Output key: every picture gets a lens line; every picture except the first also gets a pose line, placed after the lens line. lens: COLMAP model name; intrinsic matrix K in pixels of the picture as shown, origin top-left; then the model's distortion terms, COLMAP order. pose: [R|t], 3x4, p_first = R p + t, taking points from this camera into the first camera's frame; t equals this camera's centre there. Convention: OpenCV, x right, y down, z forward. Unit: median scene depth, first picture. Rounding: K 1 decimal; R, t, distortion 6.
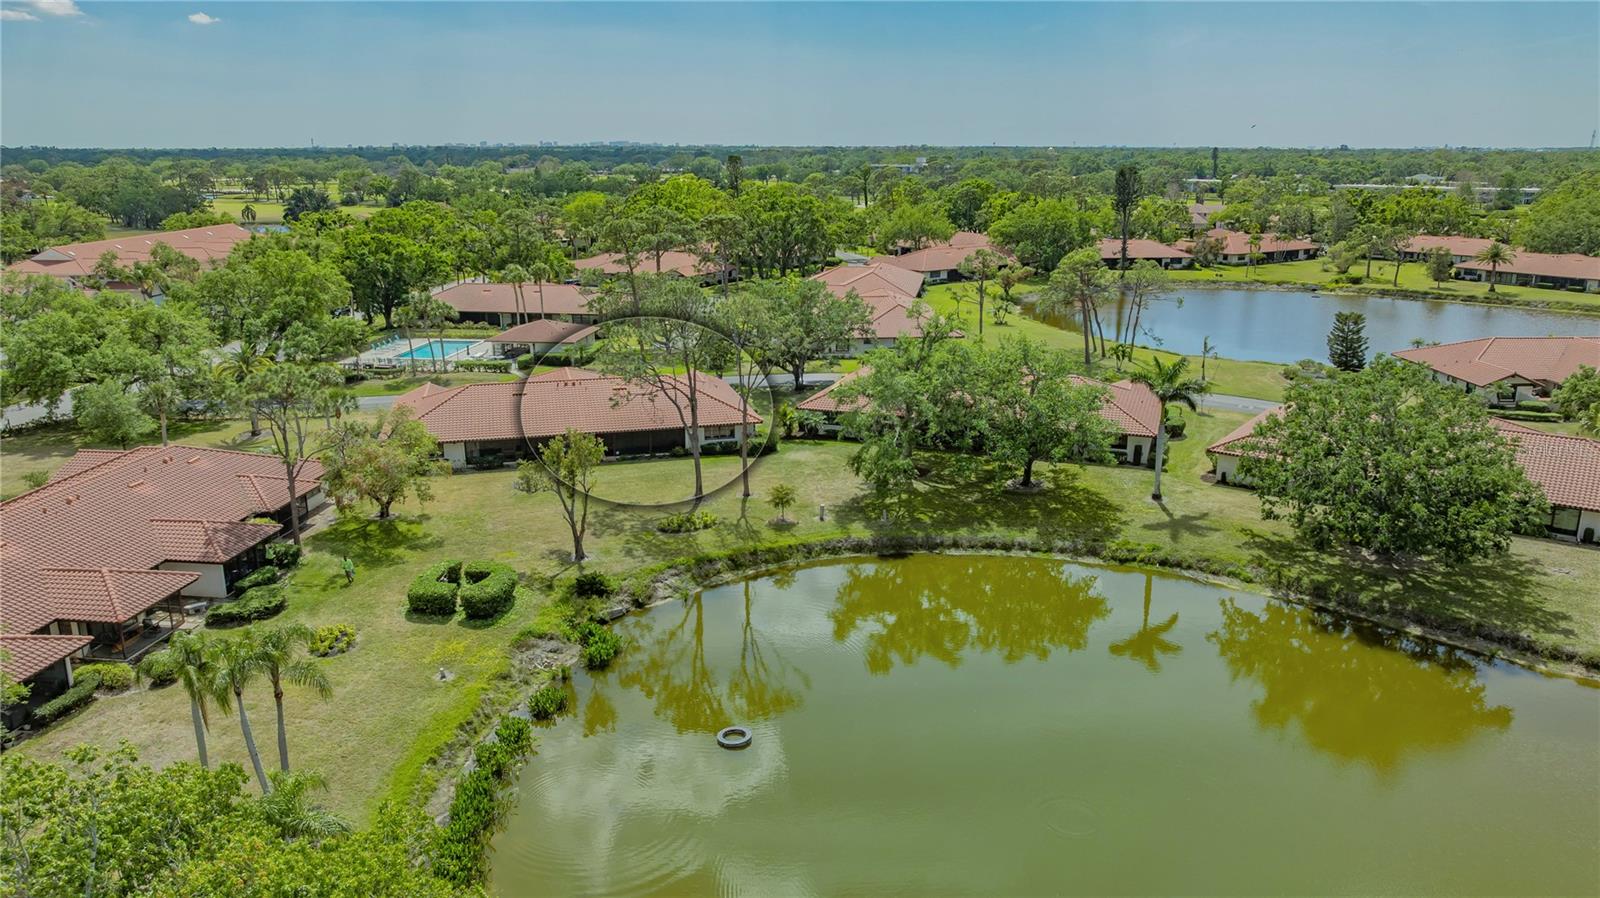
lens RADIAL K [[1130.6, 0, 803.3], [0, 1130.6, 450.8], [0, 0, 1]] dist [-0.020975, 0.007279]
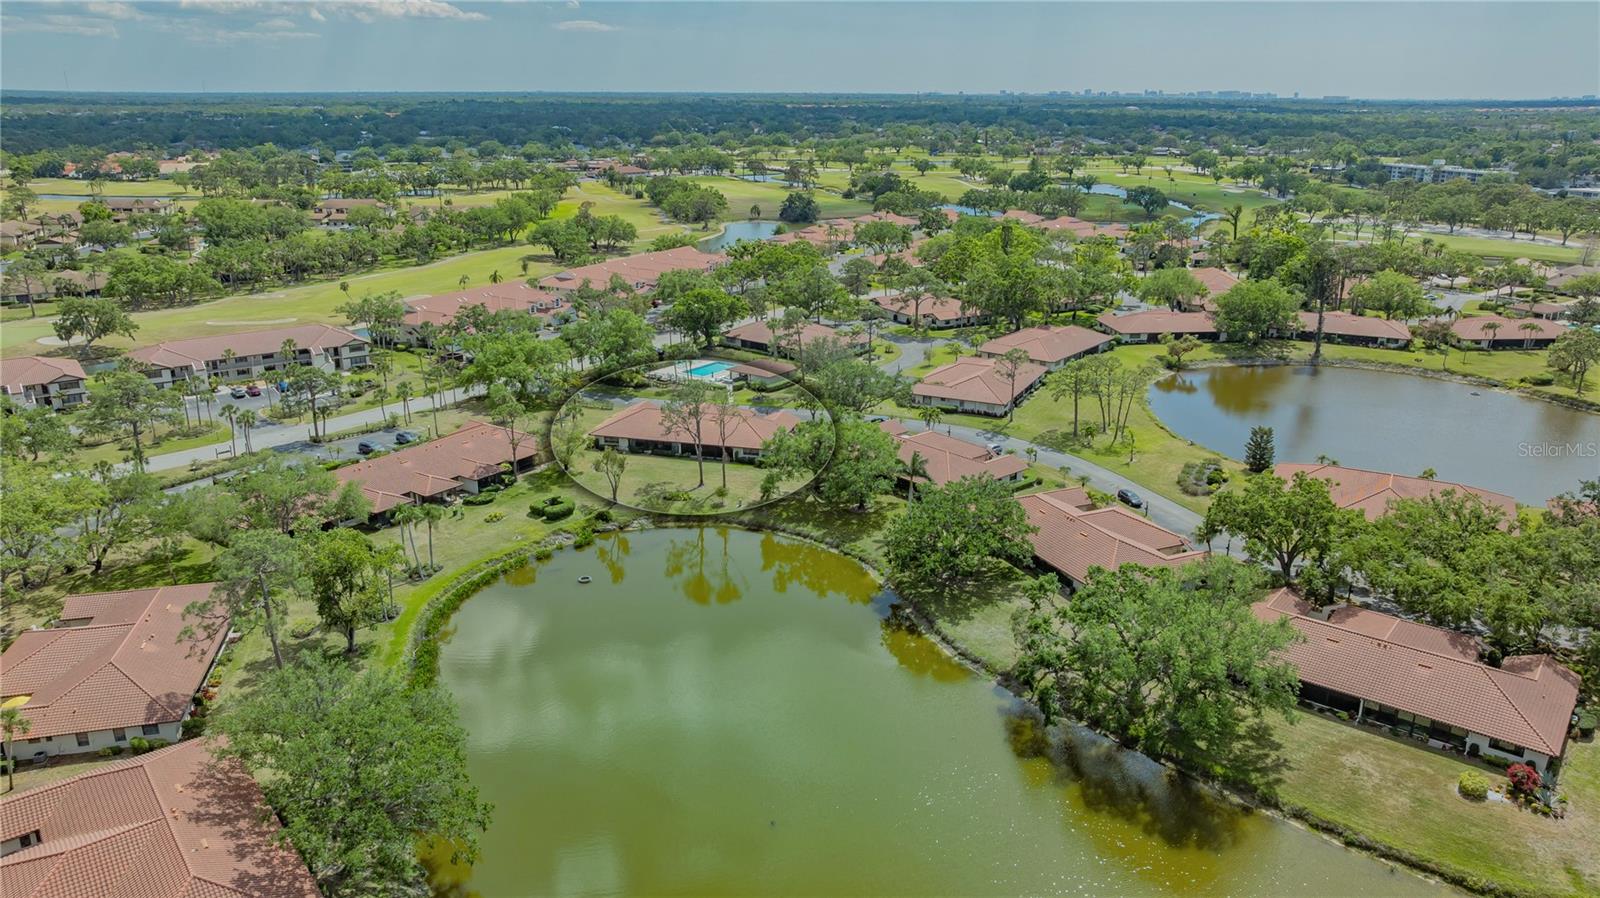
lens RADIAL K [[1130.6, 0, 803.3], [0, 1130.6, 450.8], [0, 0, 1]] dist [-0.020975, 0.007279]
pose [[0.872629, 0.153728, -0.463559, 0.818734], [-0.132506, 0.988089, 0.078241, -0.165848], [0.470065, -0.006851, 0.882605, -0.569485]]
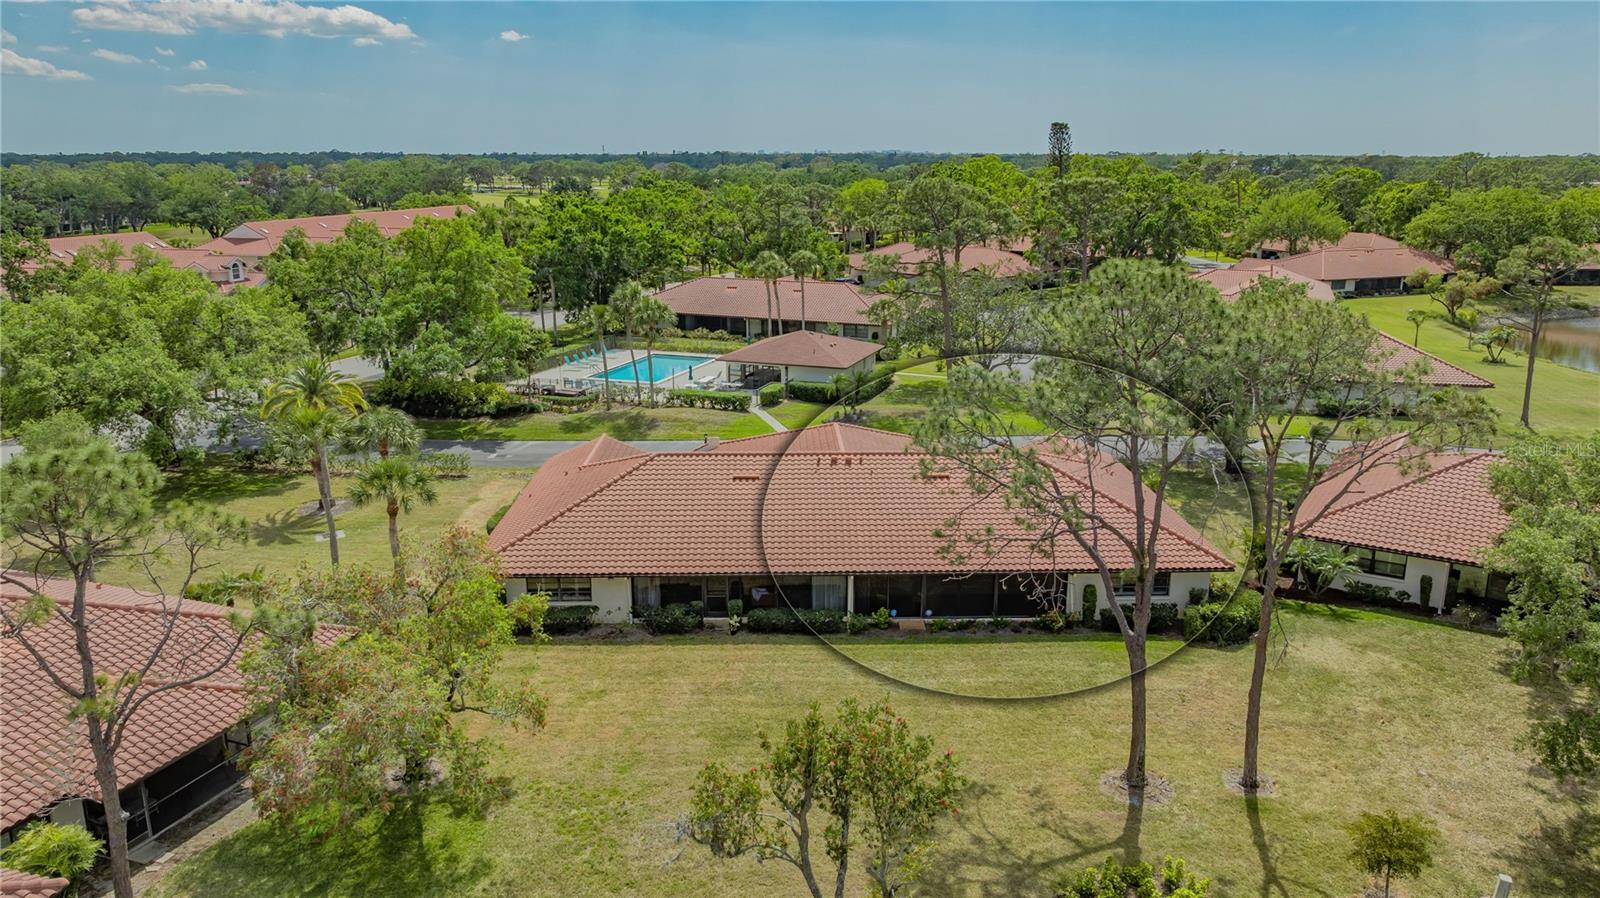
lens RADIAL K [[1130.6, 0, 803.3], [0, 1130.6, 450.8], [0, 0, 1]] dist [-0.020975, 0.007279]
pose [[0.973358, 0.058817, -0.221619, -0.104719], [-0.060592, 0.998162, -0.001216, -0.060208], [0.221140, 0.014612, 0.975133, 0.470302]]
